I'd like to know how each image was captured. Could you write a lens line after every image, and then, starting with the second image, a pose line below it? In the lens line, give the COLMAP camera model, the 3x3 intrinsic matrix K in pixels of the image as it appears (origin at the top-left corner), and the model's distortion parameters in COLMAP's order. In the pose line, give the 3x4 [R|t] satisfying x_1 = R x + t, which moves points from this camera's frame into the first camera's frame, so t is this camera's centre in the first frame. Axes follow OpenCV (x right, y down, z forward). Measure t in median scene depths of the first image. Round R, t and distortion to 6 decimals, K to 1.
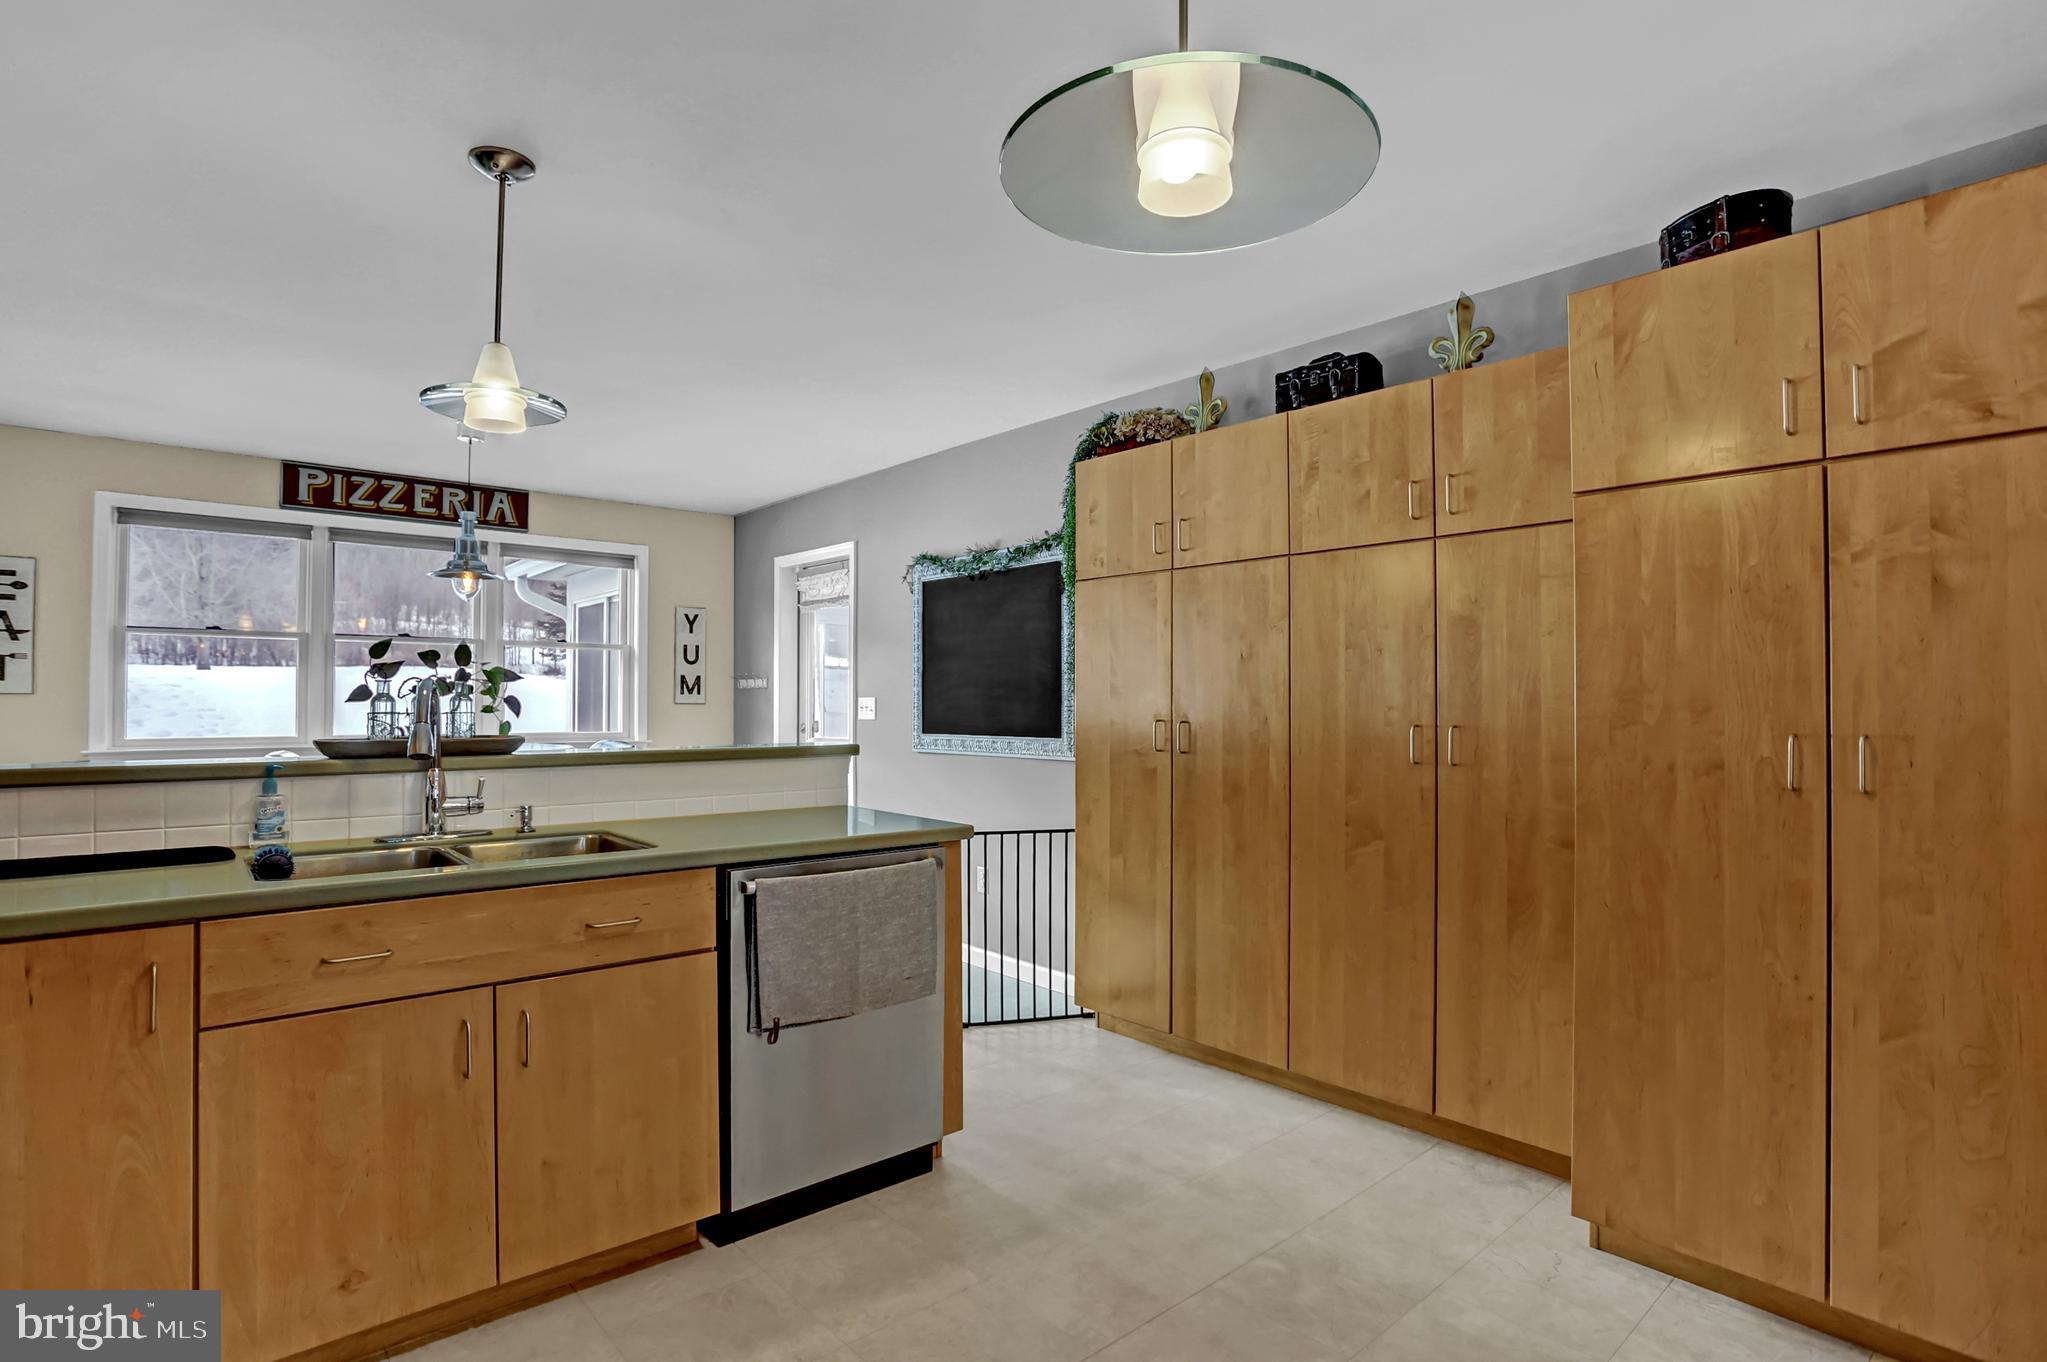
lens RADIAL K [[1020.3, 0, 1023.5], [0, 1020.3, 681.0], [0, 0, 1]] dist [-0.074799, 0.032351]
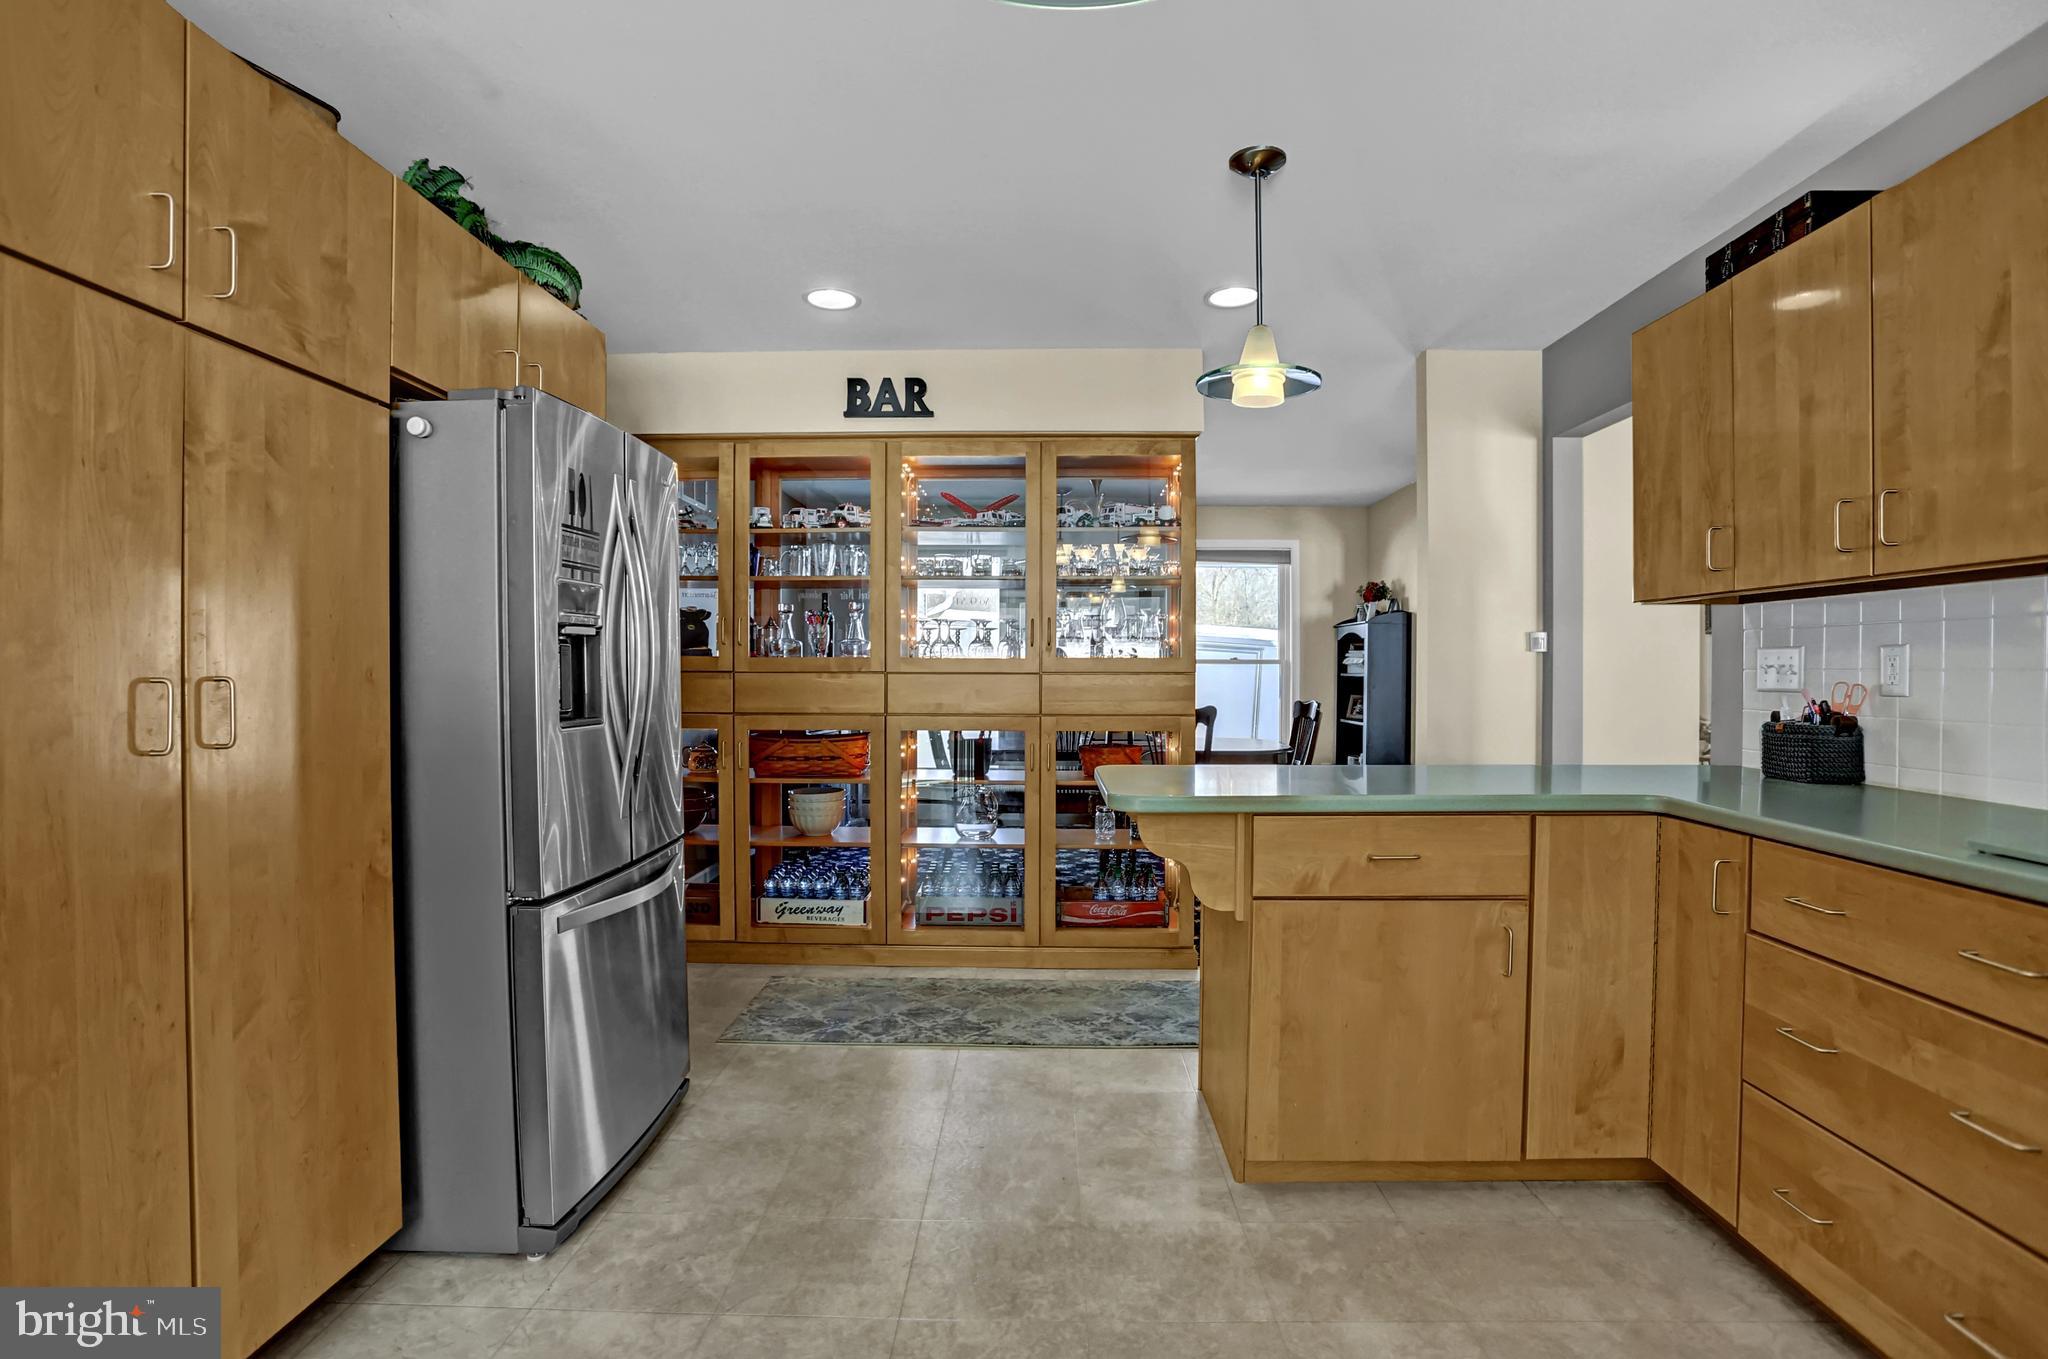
lens RADIAL K [[1005.6, 0, 1016.6], [0, 1005.6, 683.8], [0, 0, 1]] dist [-0.073781, 0.032606]
pose [[-0.725993, -0.010177, 0.687627, -0.082006], [-0.017385, 0.999843, -0.003558, 0.022138], [-0.687482, -0.014538, -0.726055, 0.488580]]
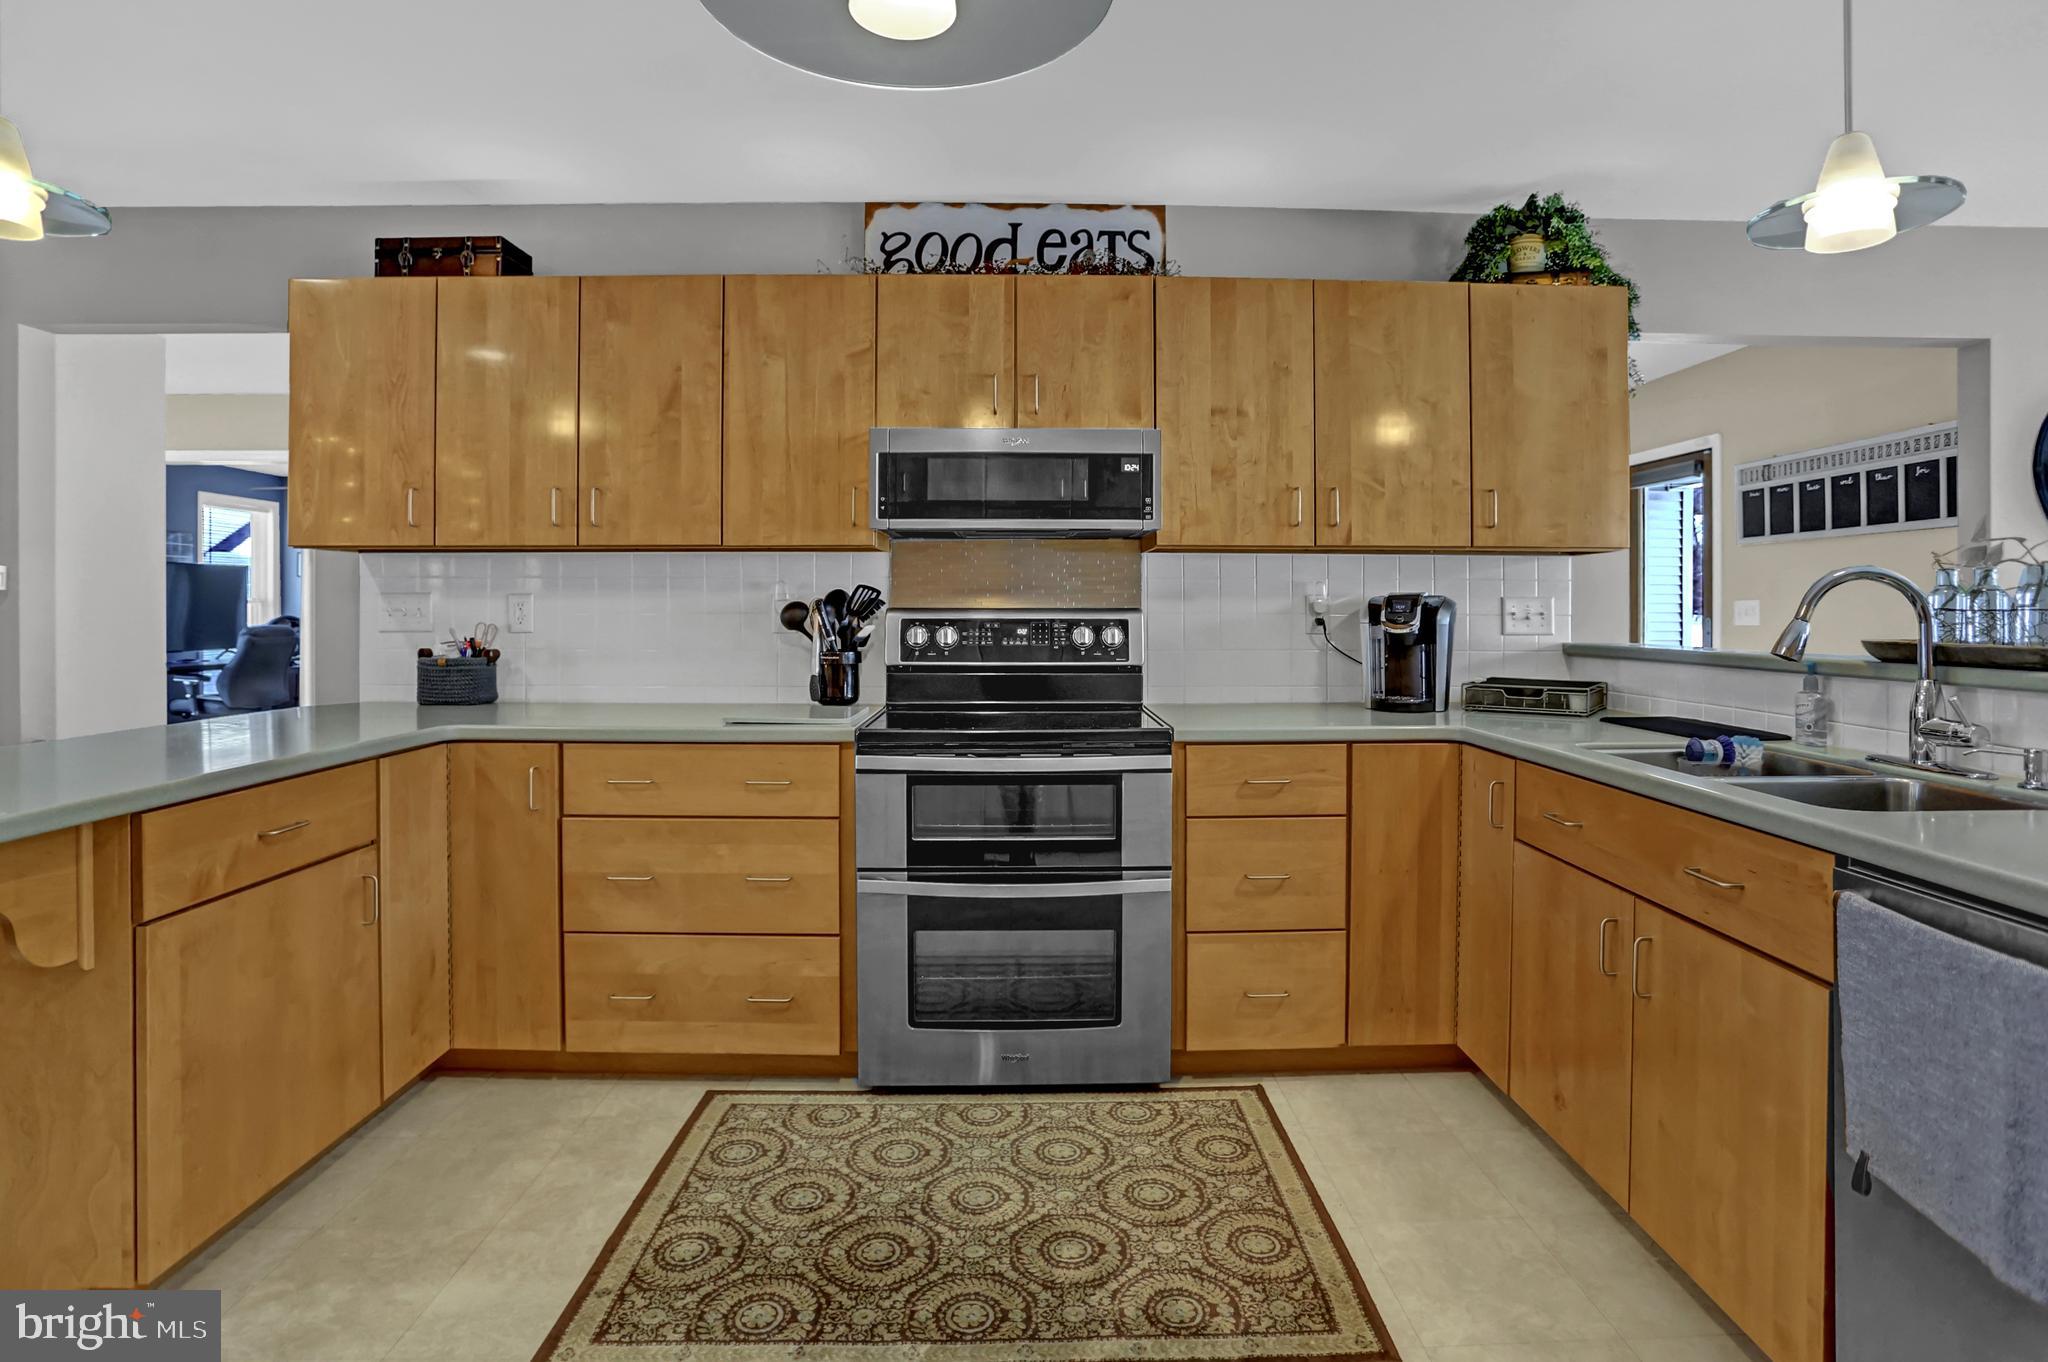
lens RADIAL K [[1043.0, 0, 1050.8], [0, 1043.0, 596.0], [0, 0, 1]] dist [-0.080961, 0.034746]
pose [[-0.644478, -0.009204, -0.764568, 0.249773], [0.016000, 0.999546, -0.025520, 0.017567], [0.764456, -0.028680, -0.644038, 0.546859]]
